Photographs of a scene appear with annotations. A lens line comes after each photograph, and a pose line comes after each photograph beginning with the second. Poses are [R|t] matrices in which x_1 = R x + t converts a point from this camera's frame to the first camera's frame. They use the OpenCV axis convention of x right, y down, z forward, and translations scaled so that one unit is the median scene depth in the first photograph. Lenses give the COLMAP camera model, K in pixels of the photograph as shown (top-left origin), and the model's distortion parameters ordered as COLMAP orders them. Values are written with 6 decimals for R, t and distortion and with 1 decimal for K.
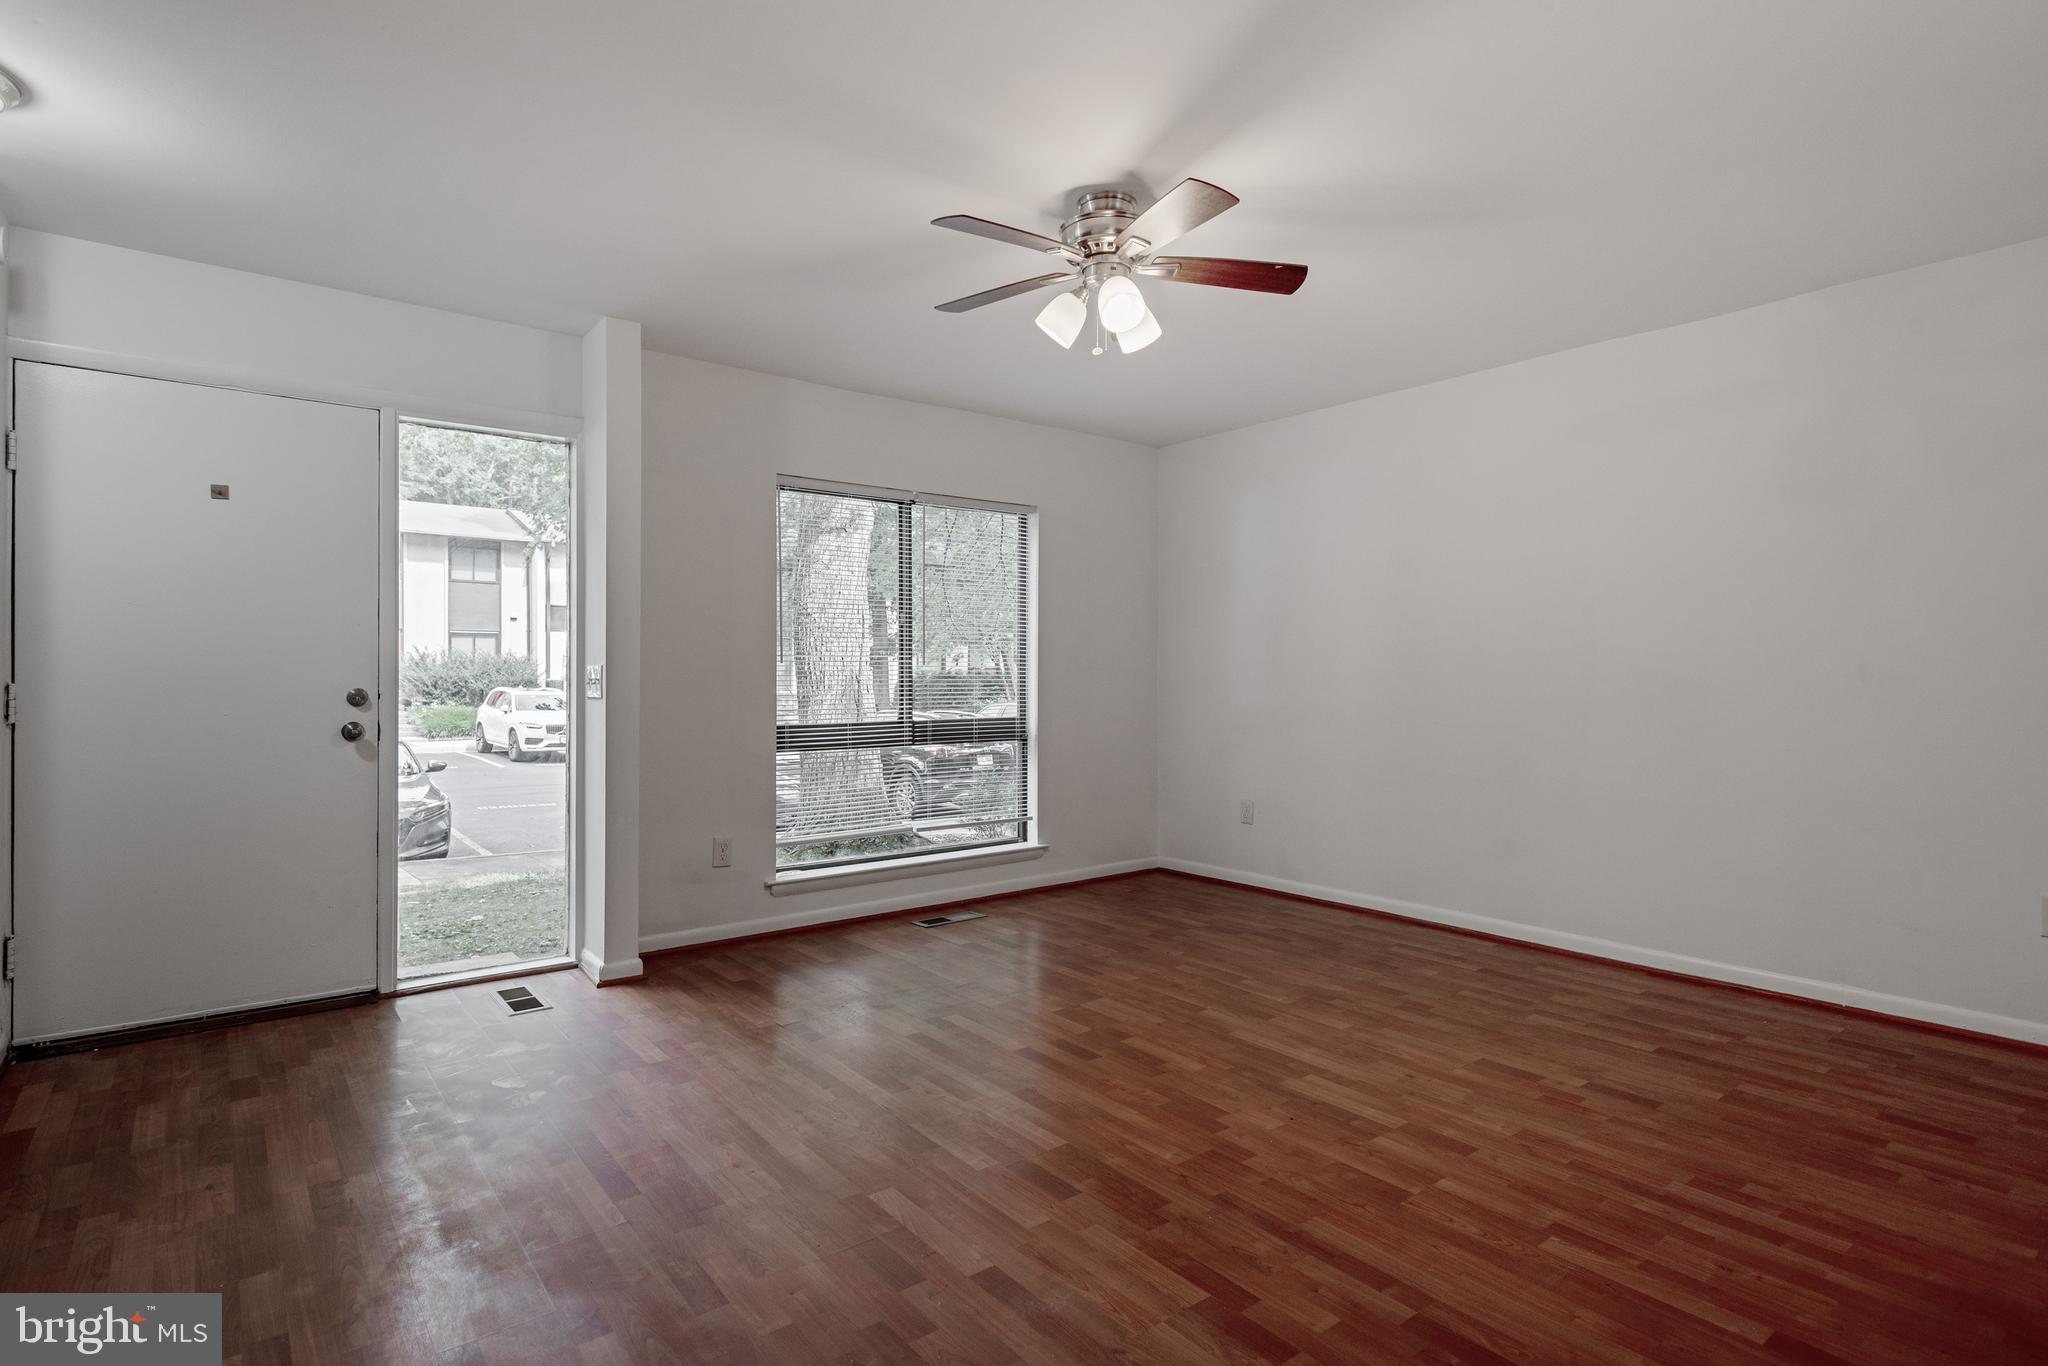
lens RADIAL K [[1034.4, 0, 1039.6], [0, 1034.4, 675.2], [0, 0, 1]] dist [0.016427, -0.000220]
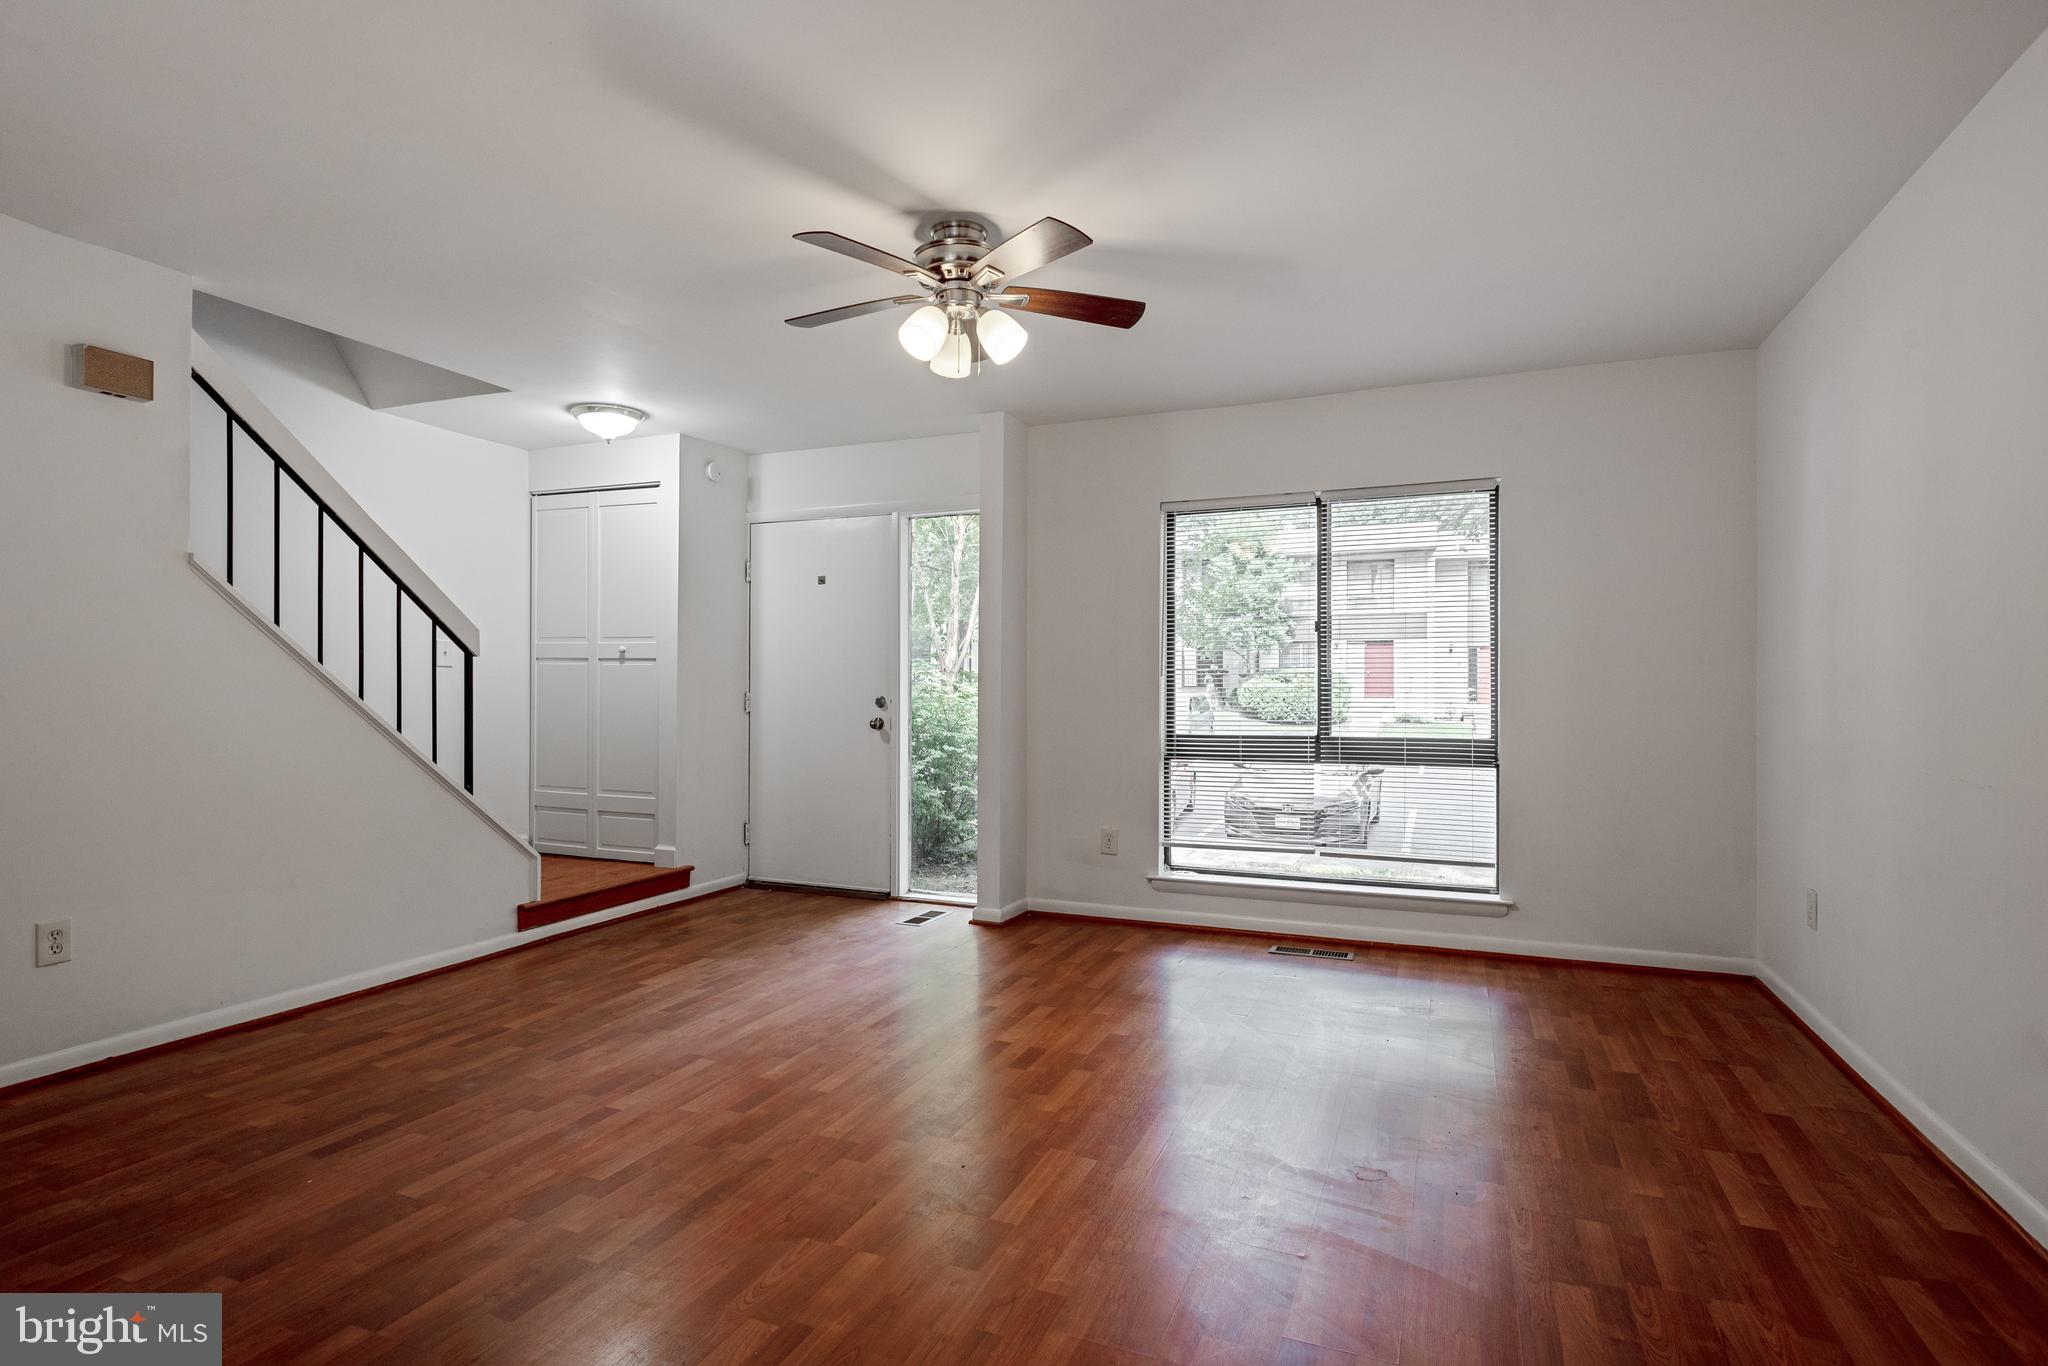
lens RADIAL K [[1034.4, 0, 1028.5], [0, 1034.4, 679.2], [0, 0, 1]] dist [0.016427, -0.000220]
pose [[0.479577, -0.009122, -0.877452, 0.645392], [-0.000386, 0.999944, -0.010606, 0.003480], [0.877500, 0.005425, 0.479546, 0.362540]]
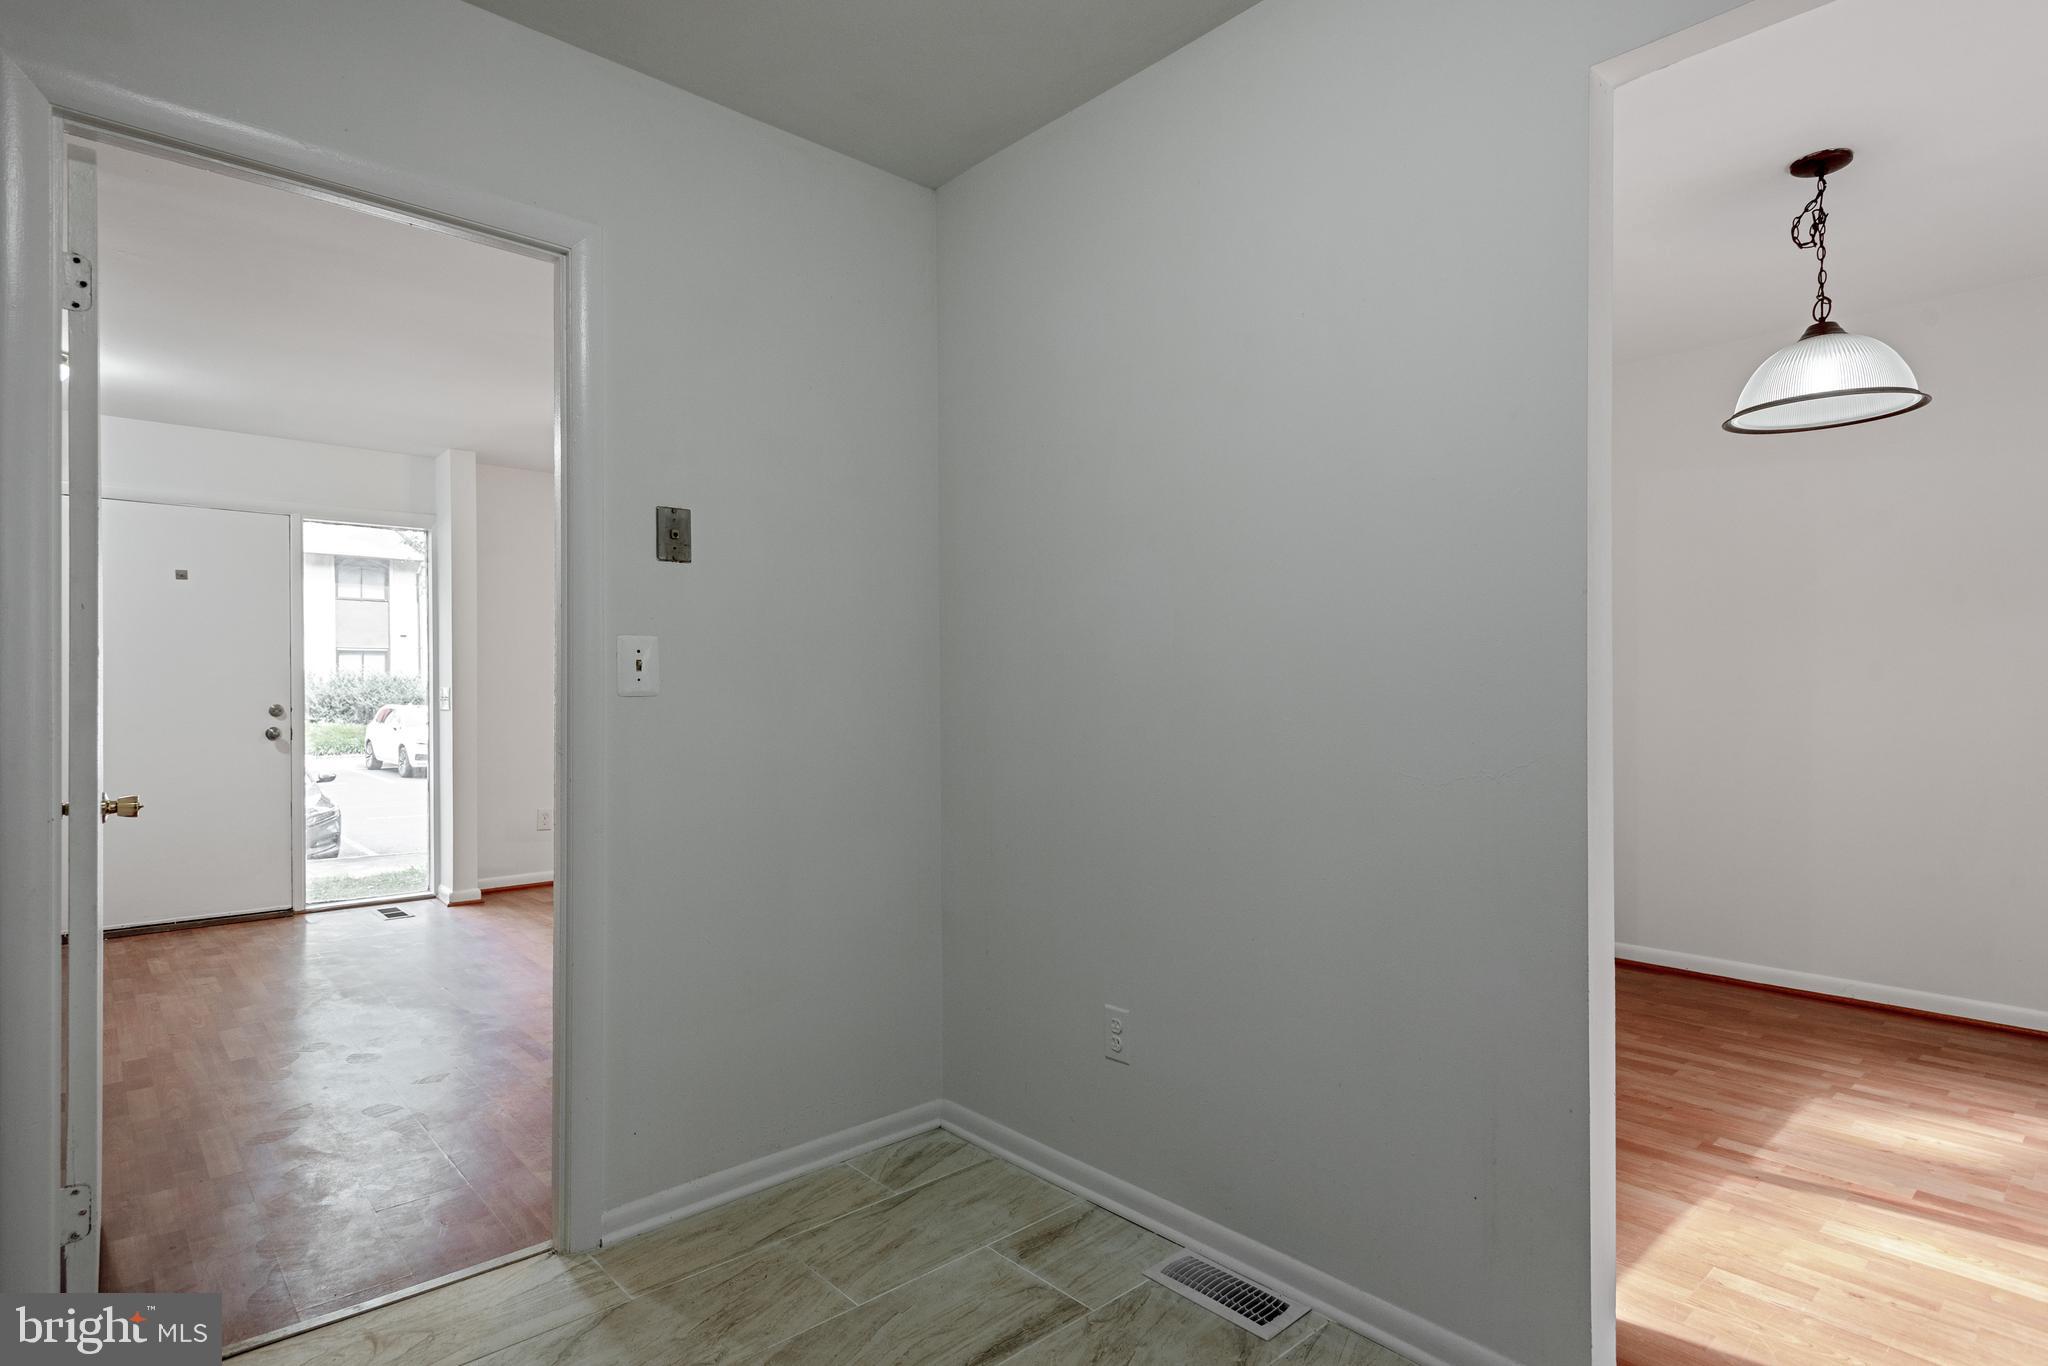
lens RADIAL K [[1034.4, 0, 1014.7], [0, 1034.4, 692.7], [0, 0, 1]] dist [0.016427, -0.000220]
pose [[0.998138, -0.006927, 0.060594, 0.241912], [0.006699, 0.999970, 0.003976, -0.002308], [-0.060619, -0.003562, 0.998155, -0.433671]]
